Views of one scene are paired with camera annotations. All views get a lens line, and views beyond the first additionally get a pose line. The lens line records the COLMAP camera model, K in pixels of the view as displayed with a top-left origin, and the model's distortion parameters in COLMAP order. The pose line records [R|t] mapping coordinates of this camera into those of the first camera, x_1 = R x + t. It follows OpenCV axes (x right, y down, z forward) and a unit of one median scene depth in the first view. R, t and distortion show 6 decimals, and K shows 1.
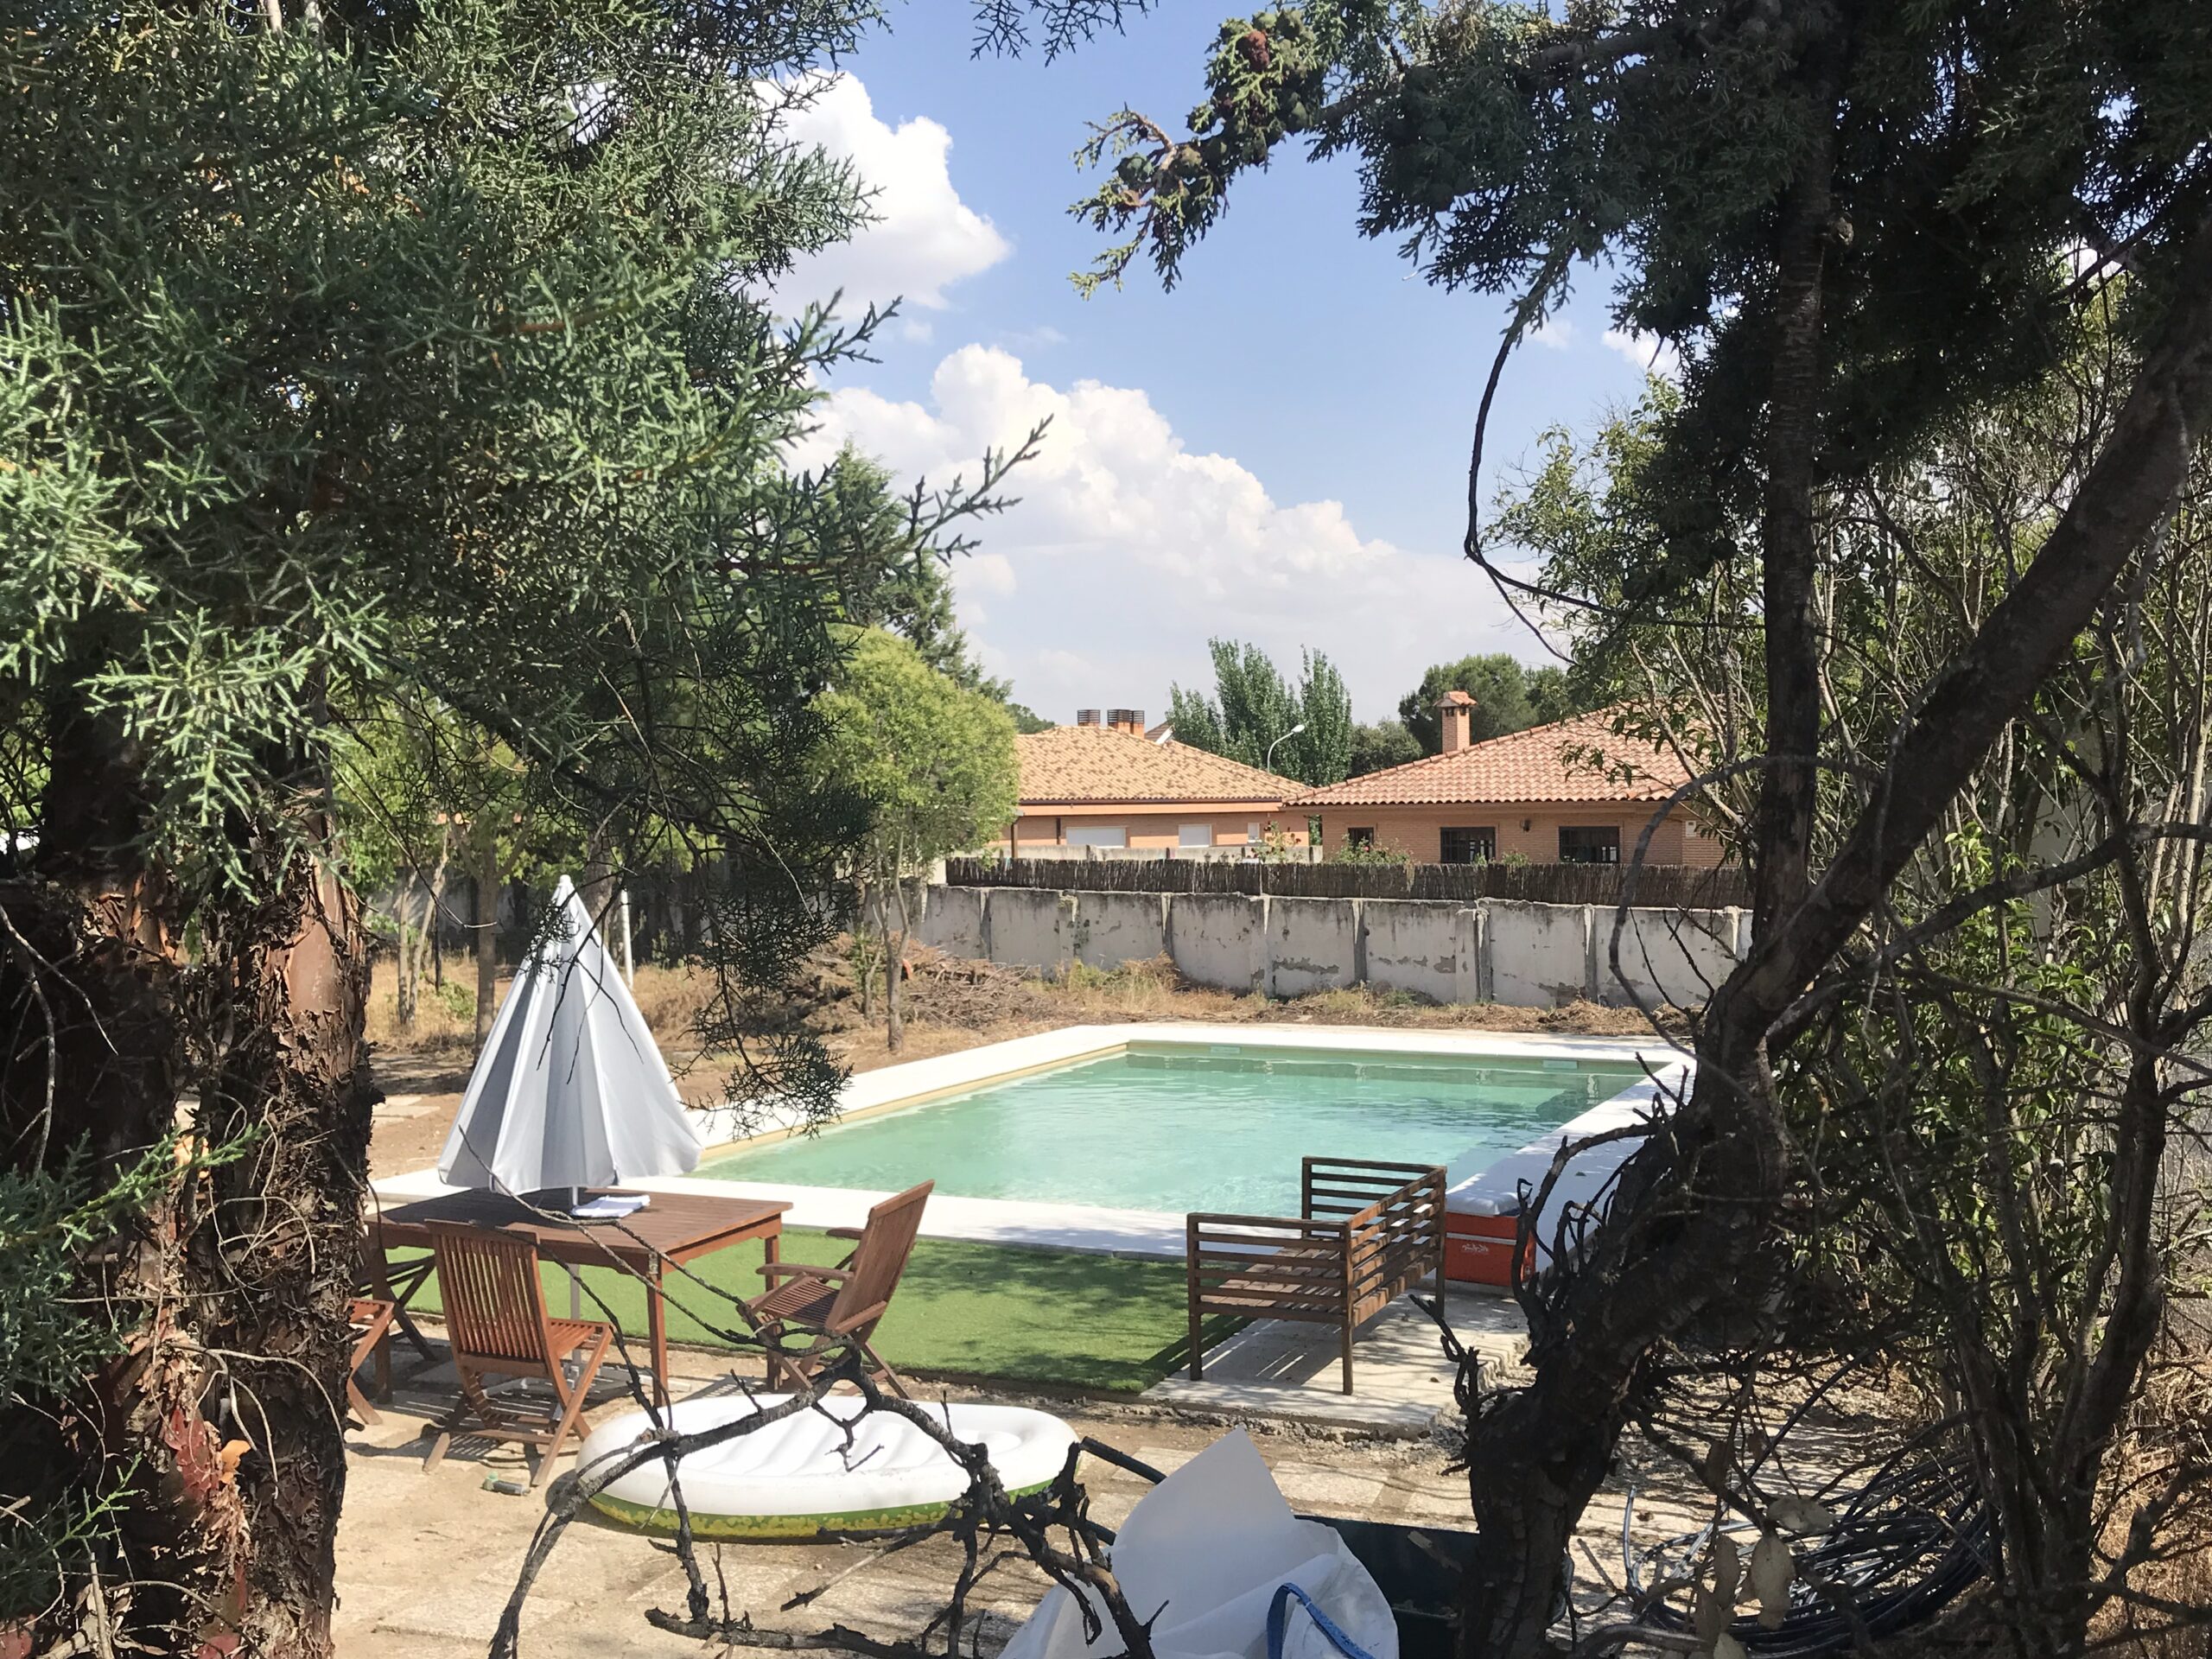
lens RADIAL K [[2180.8, 0, 1110.8], [0, 2180.8, 826.2], [0, 0, 1]] dist [0.123314, 0.000000]
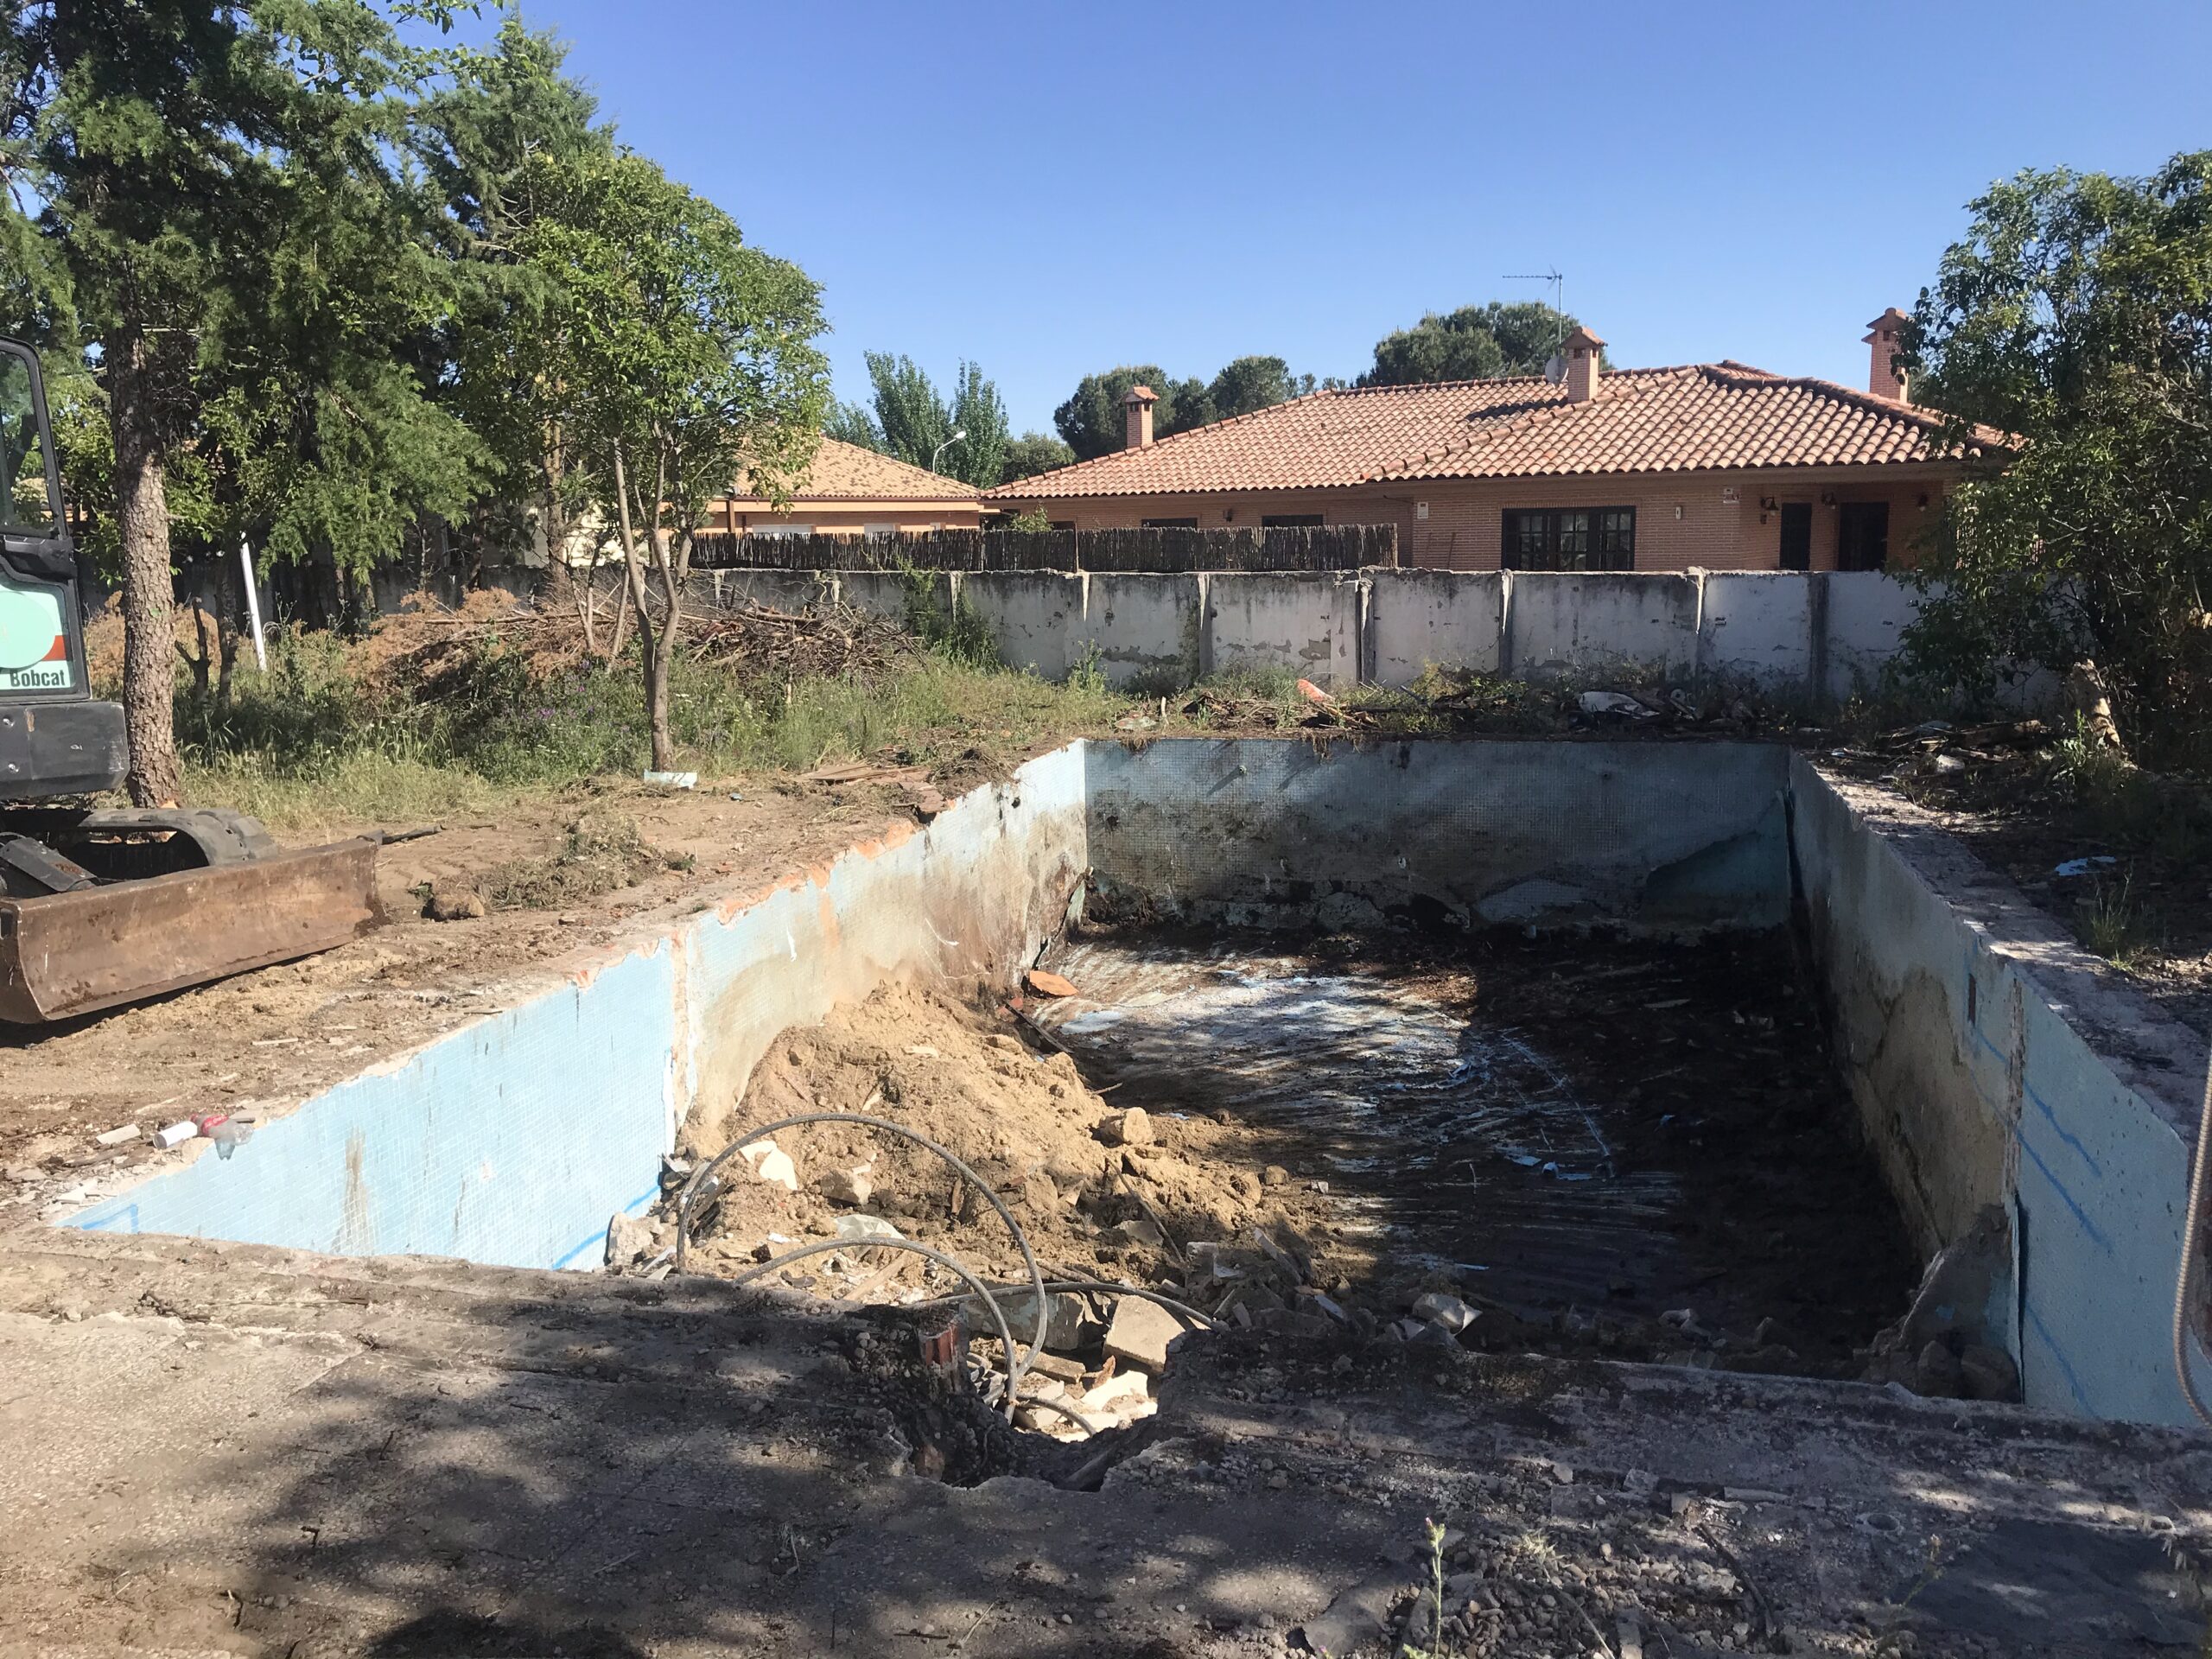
lens RADIAL K [[1811.5, 0, 1096.5], [0, 1811.5, 837.3], [0, 0, 1]] dist [0.035937, -0.043995]
pose [[0.982098, -0.038551, 0.184381, -0.074706], [0.008701, 0.987073, 0.160037, 0.029999], [-0.188168, -0.155568, 0.969738, 0.440833]]
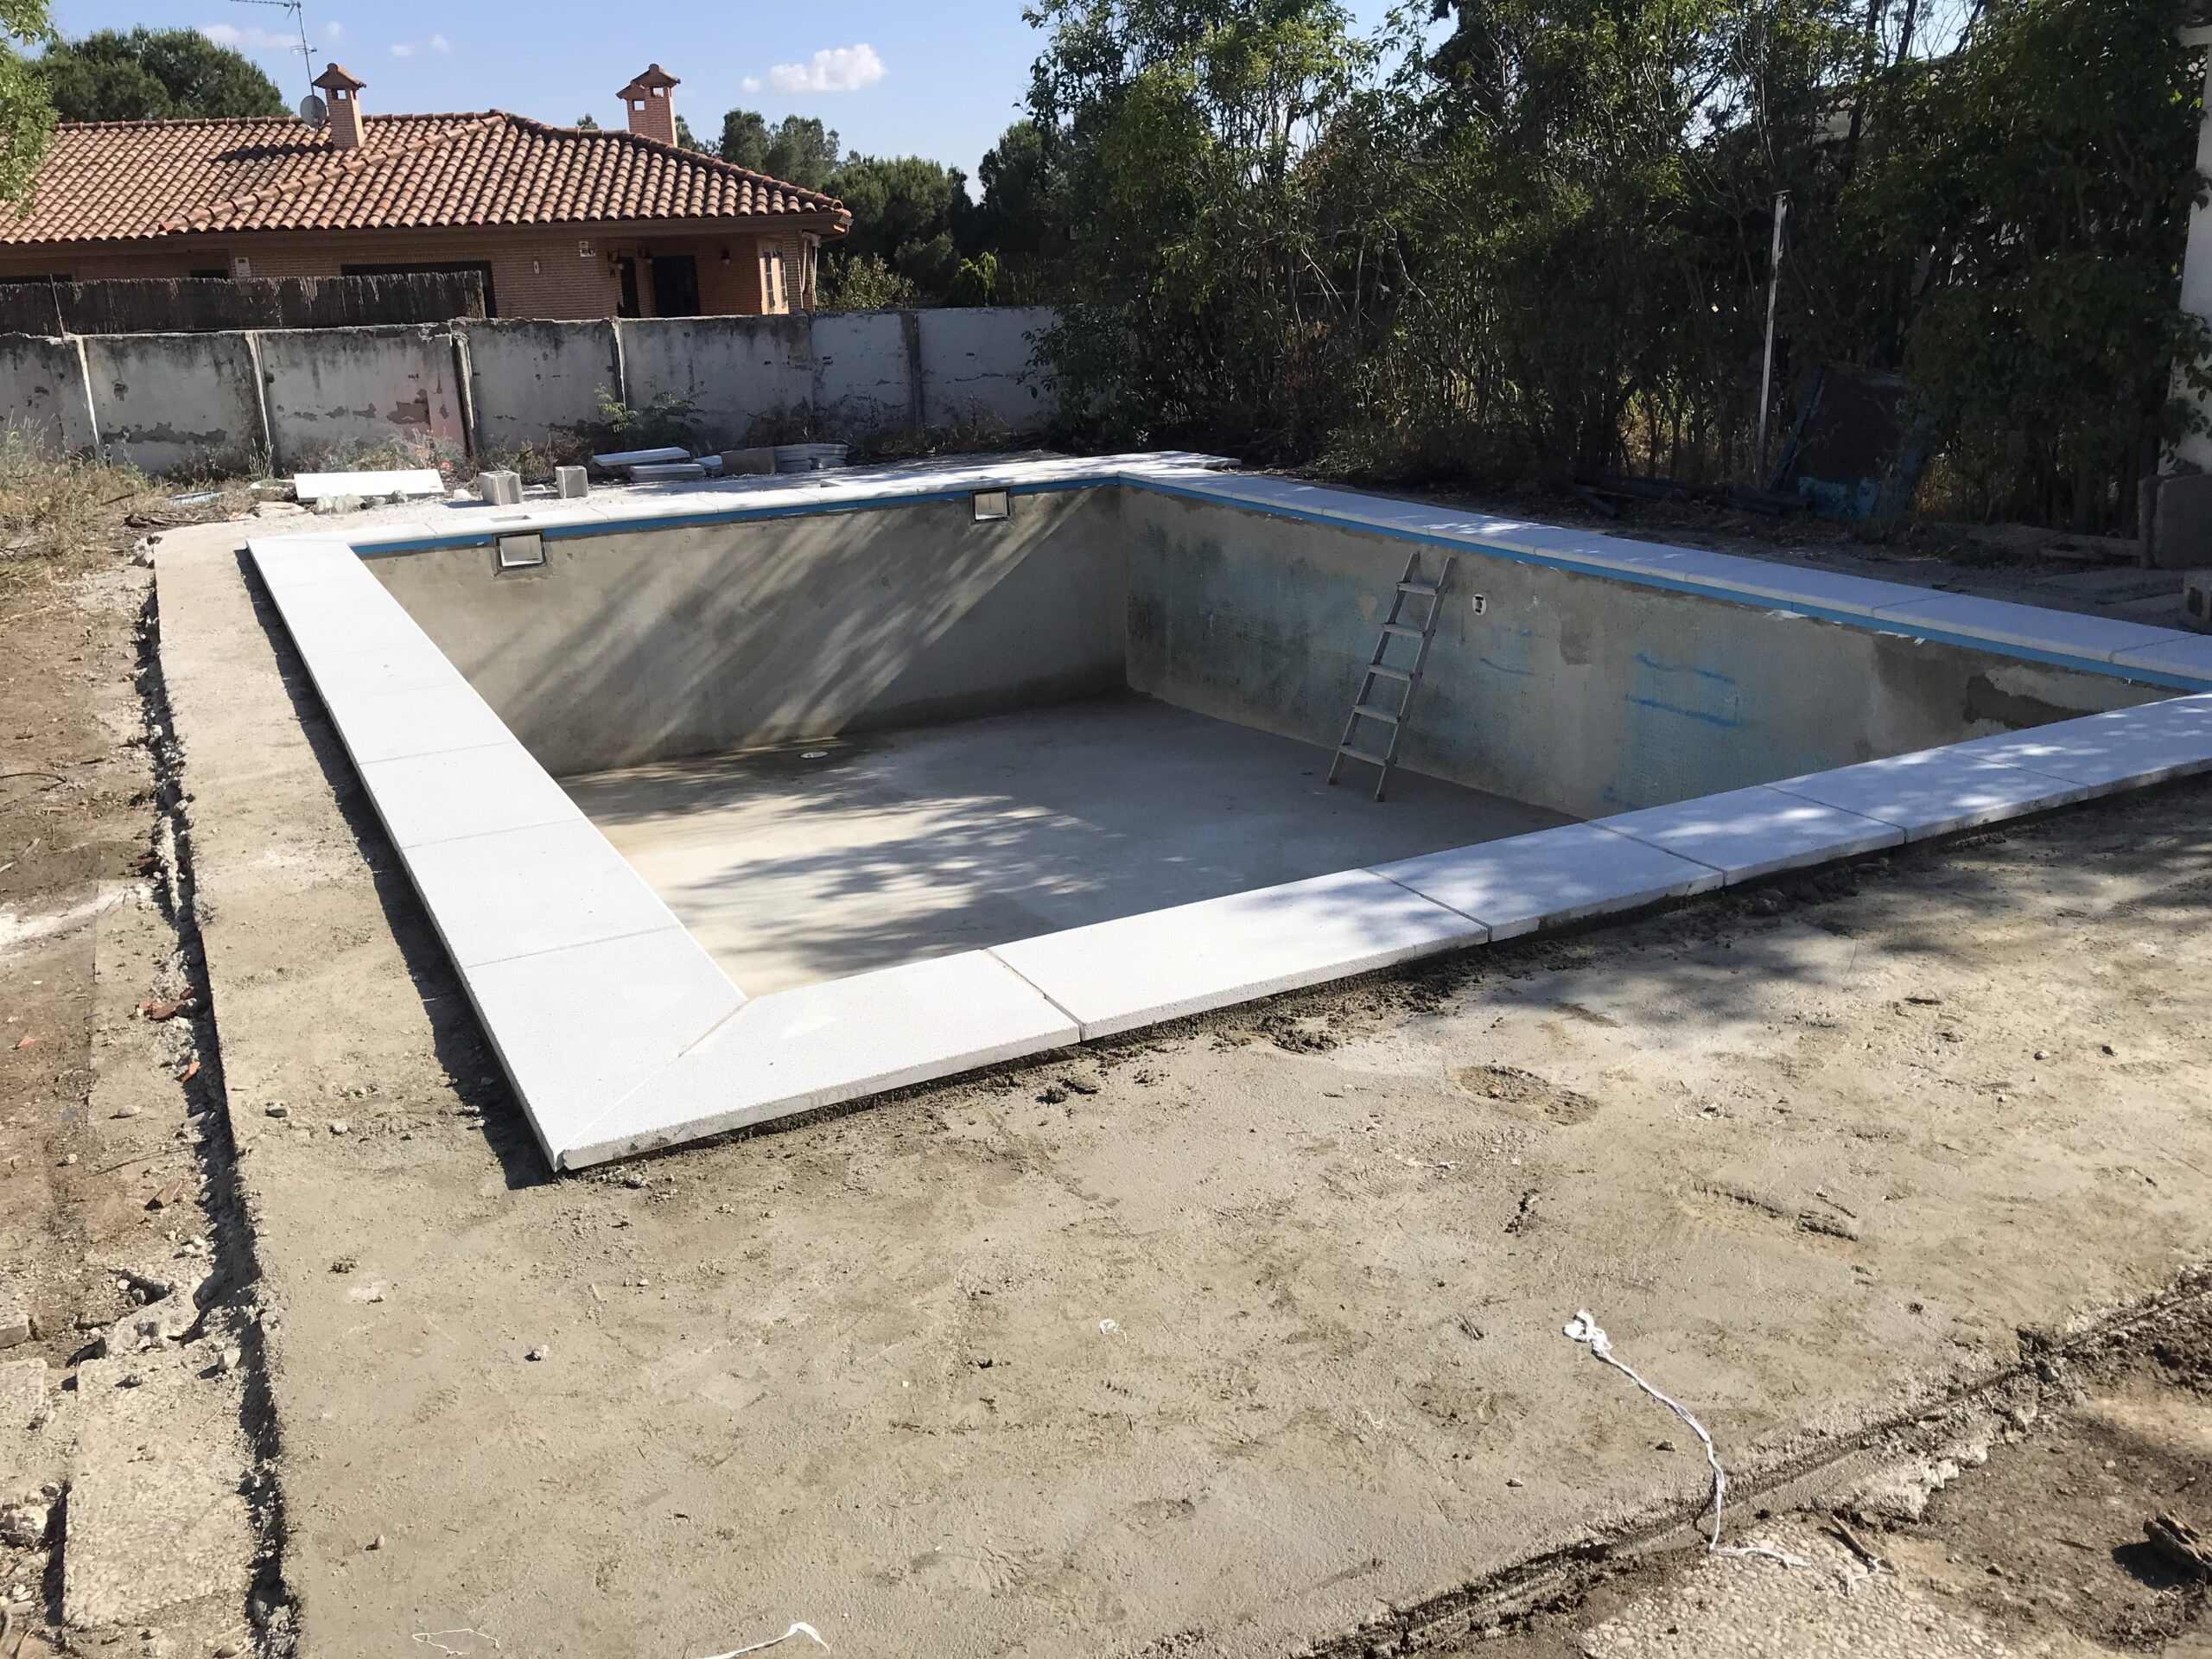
lens RADIAL K [[1811.5, 0, 1110.5], [0, 1811.5, 829.2], [0, 0, 1]] dist [0.035937, -0.043995]
pose [[0.605033, -0.248126, 0.756551, -0.276892], [0.031585, 0.956933, 0.288587, 0.034813], [-0.795574, -0.150709, 0.586813, 0.535814]]
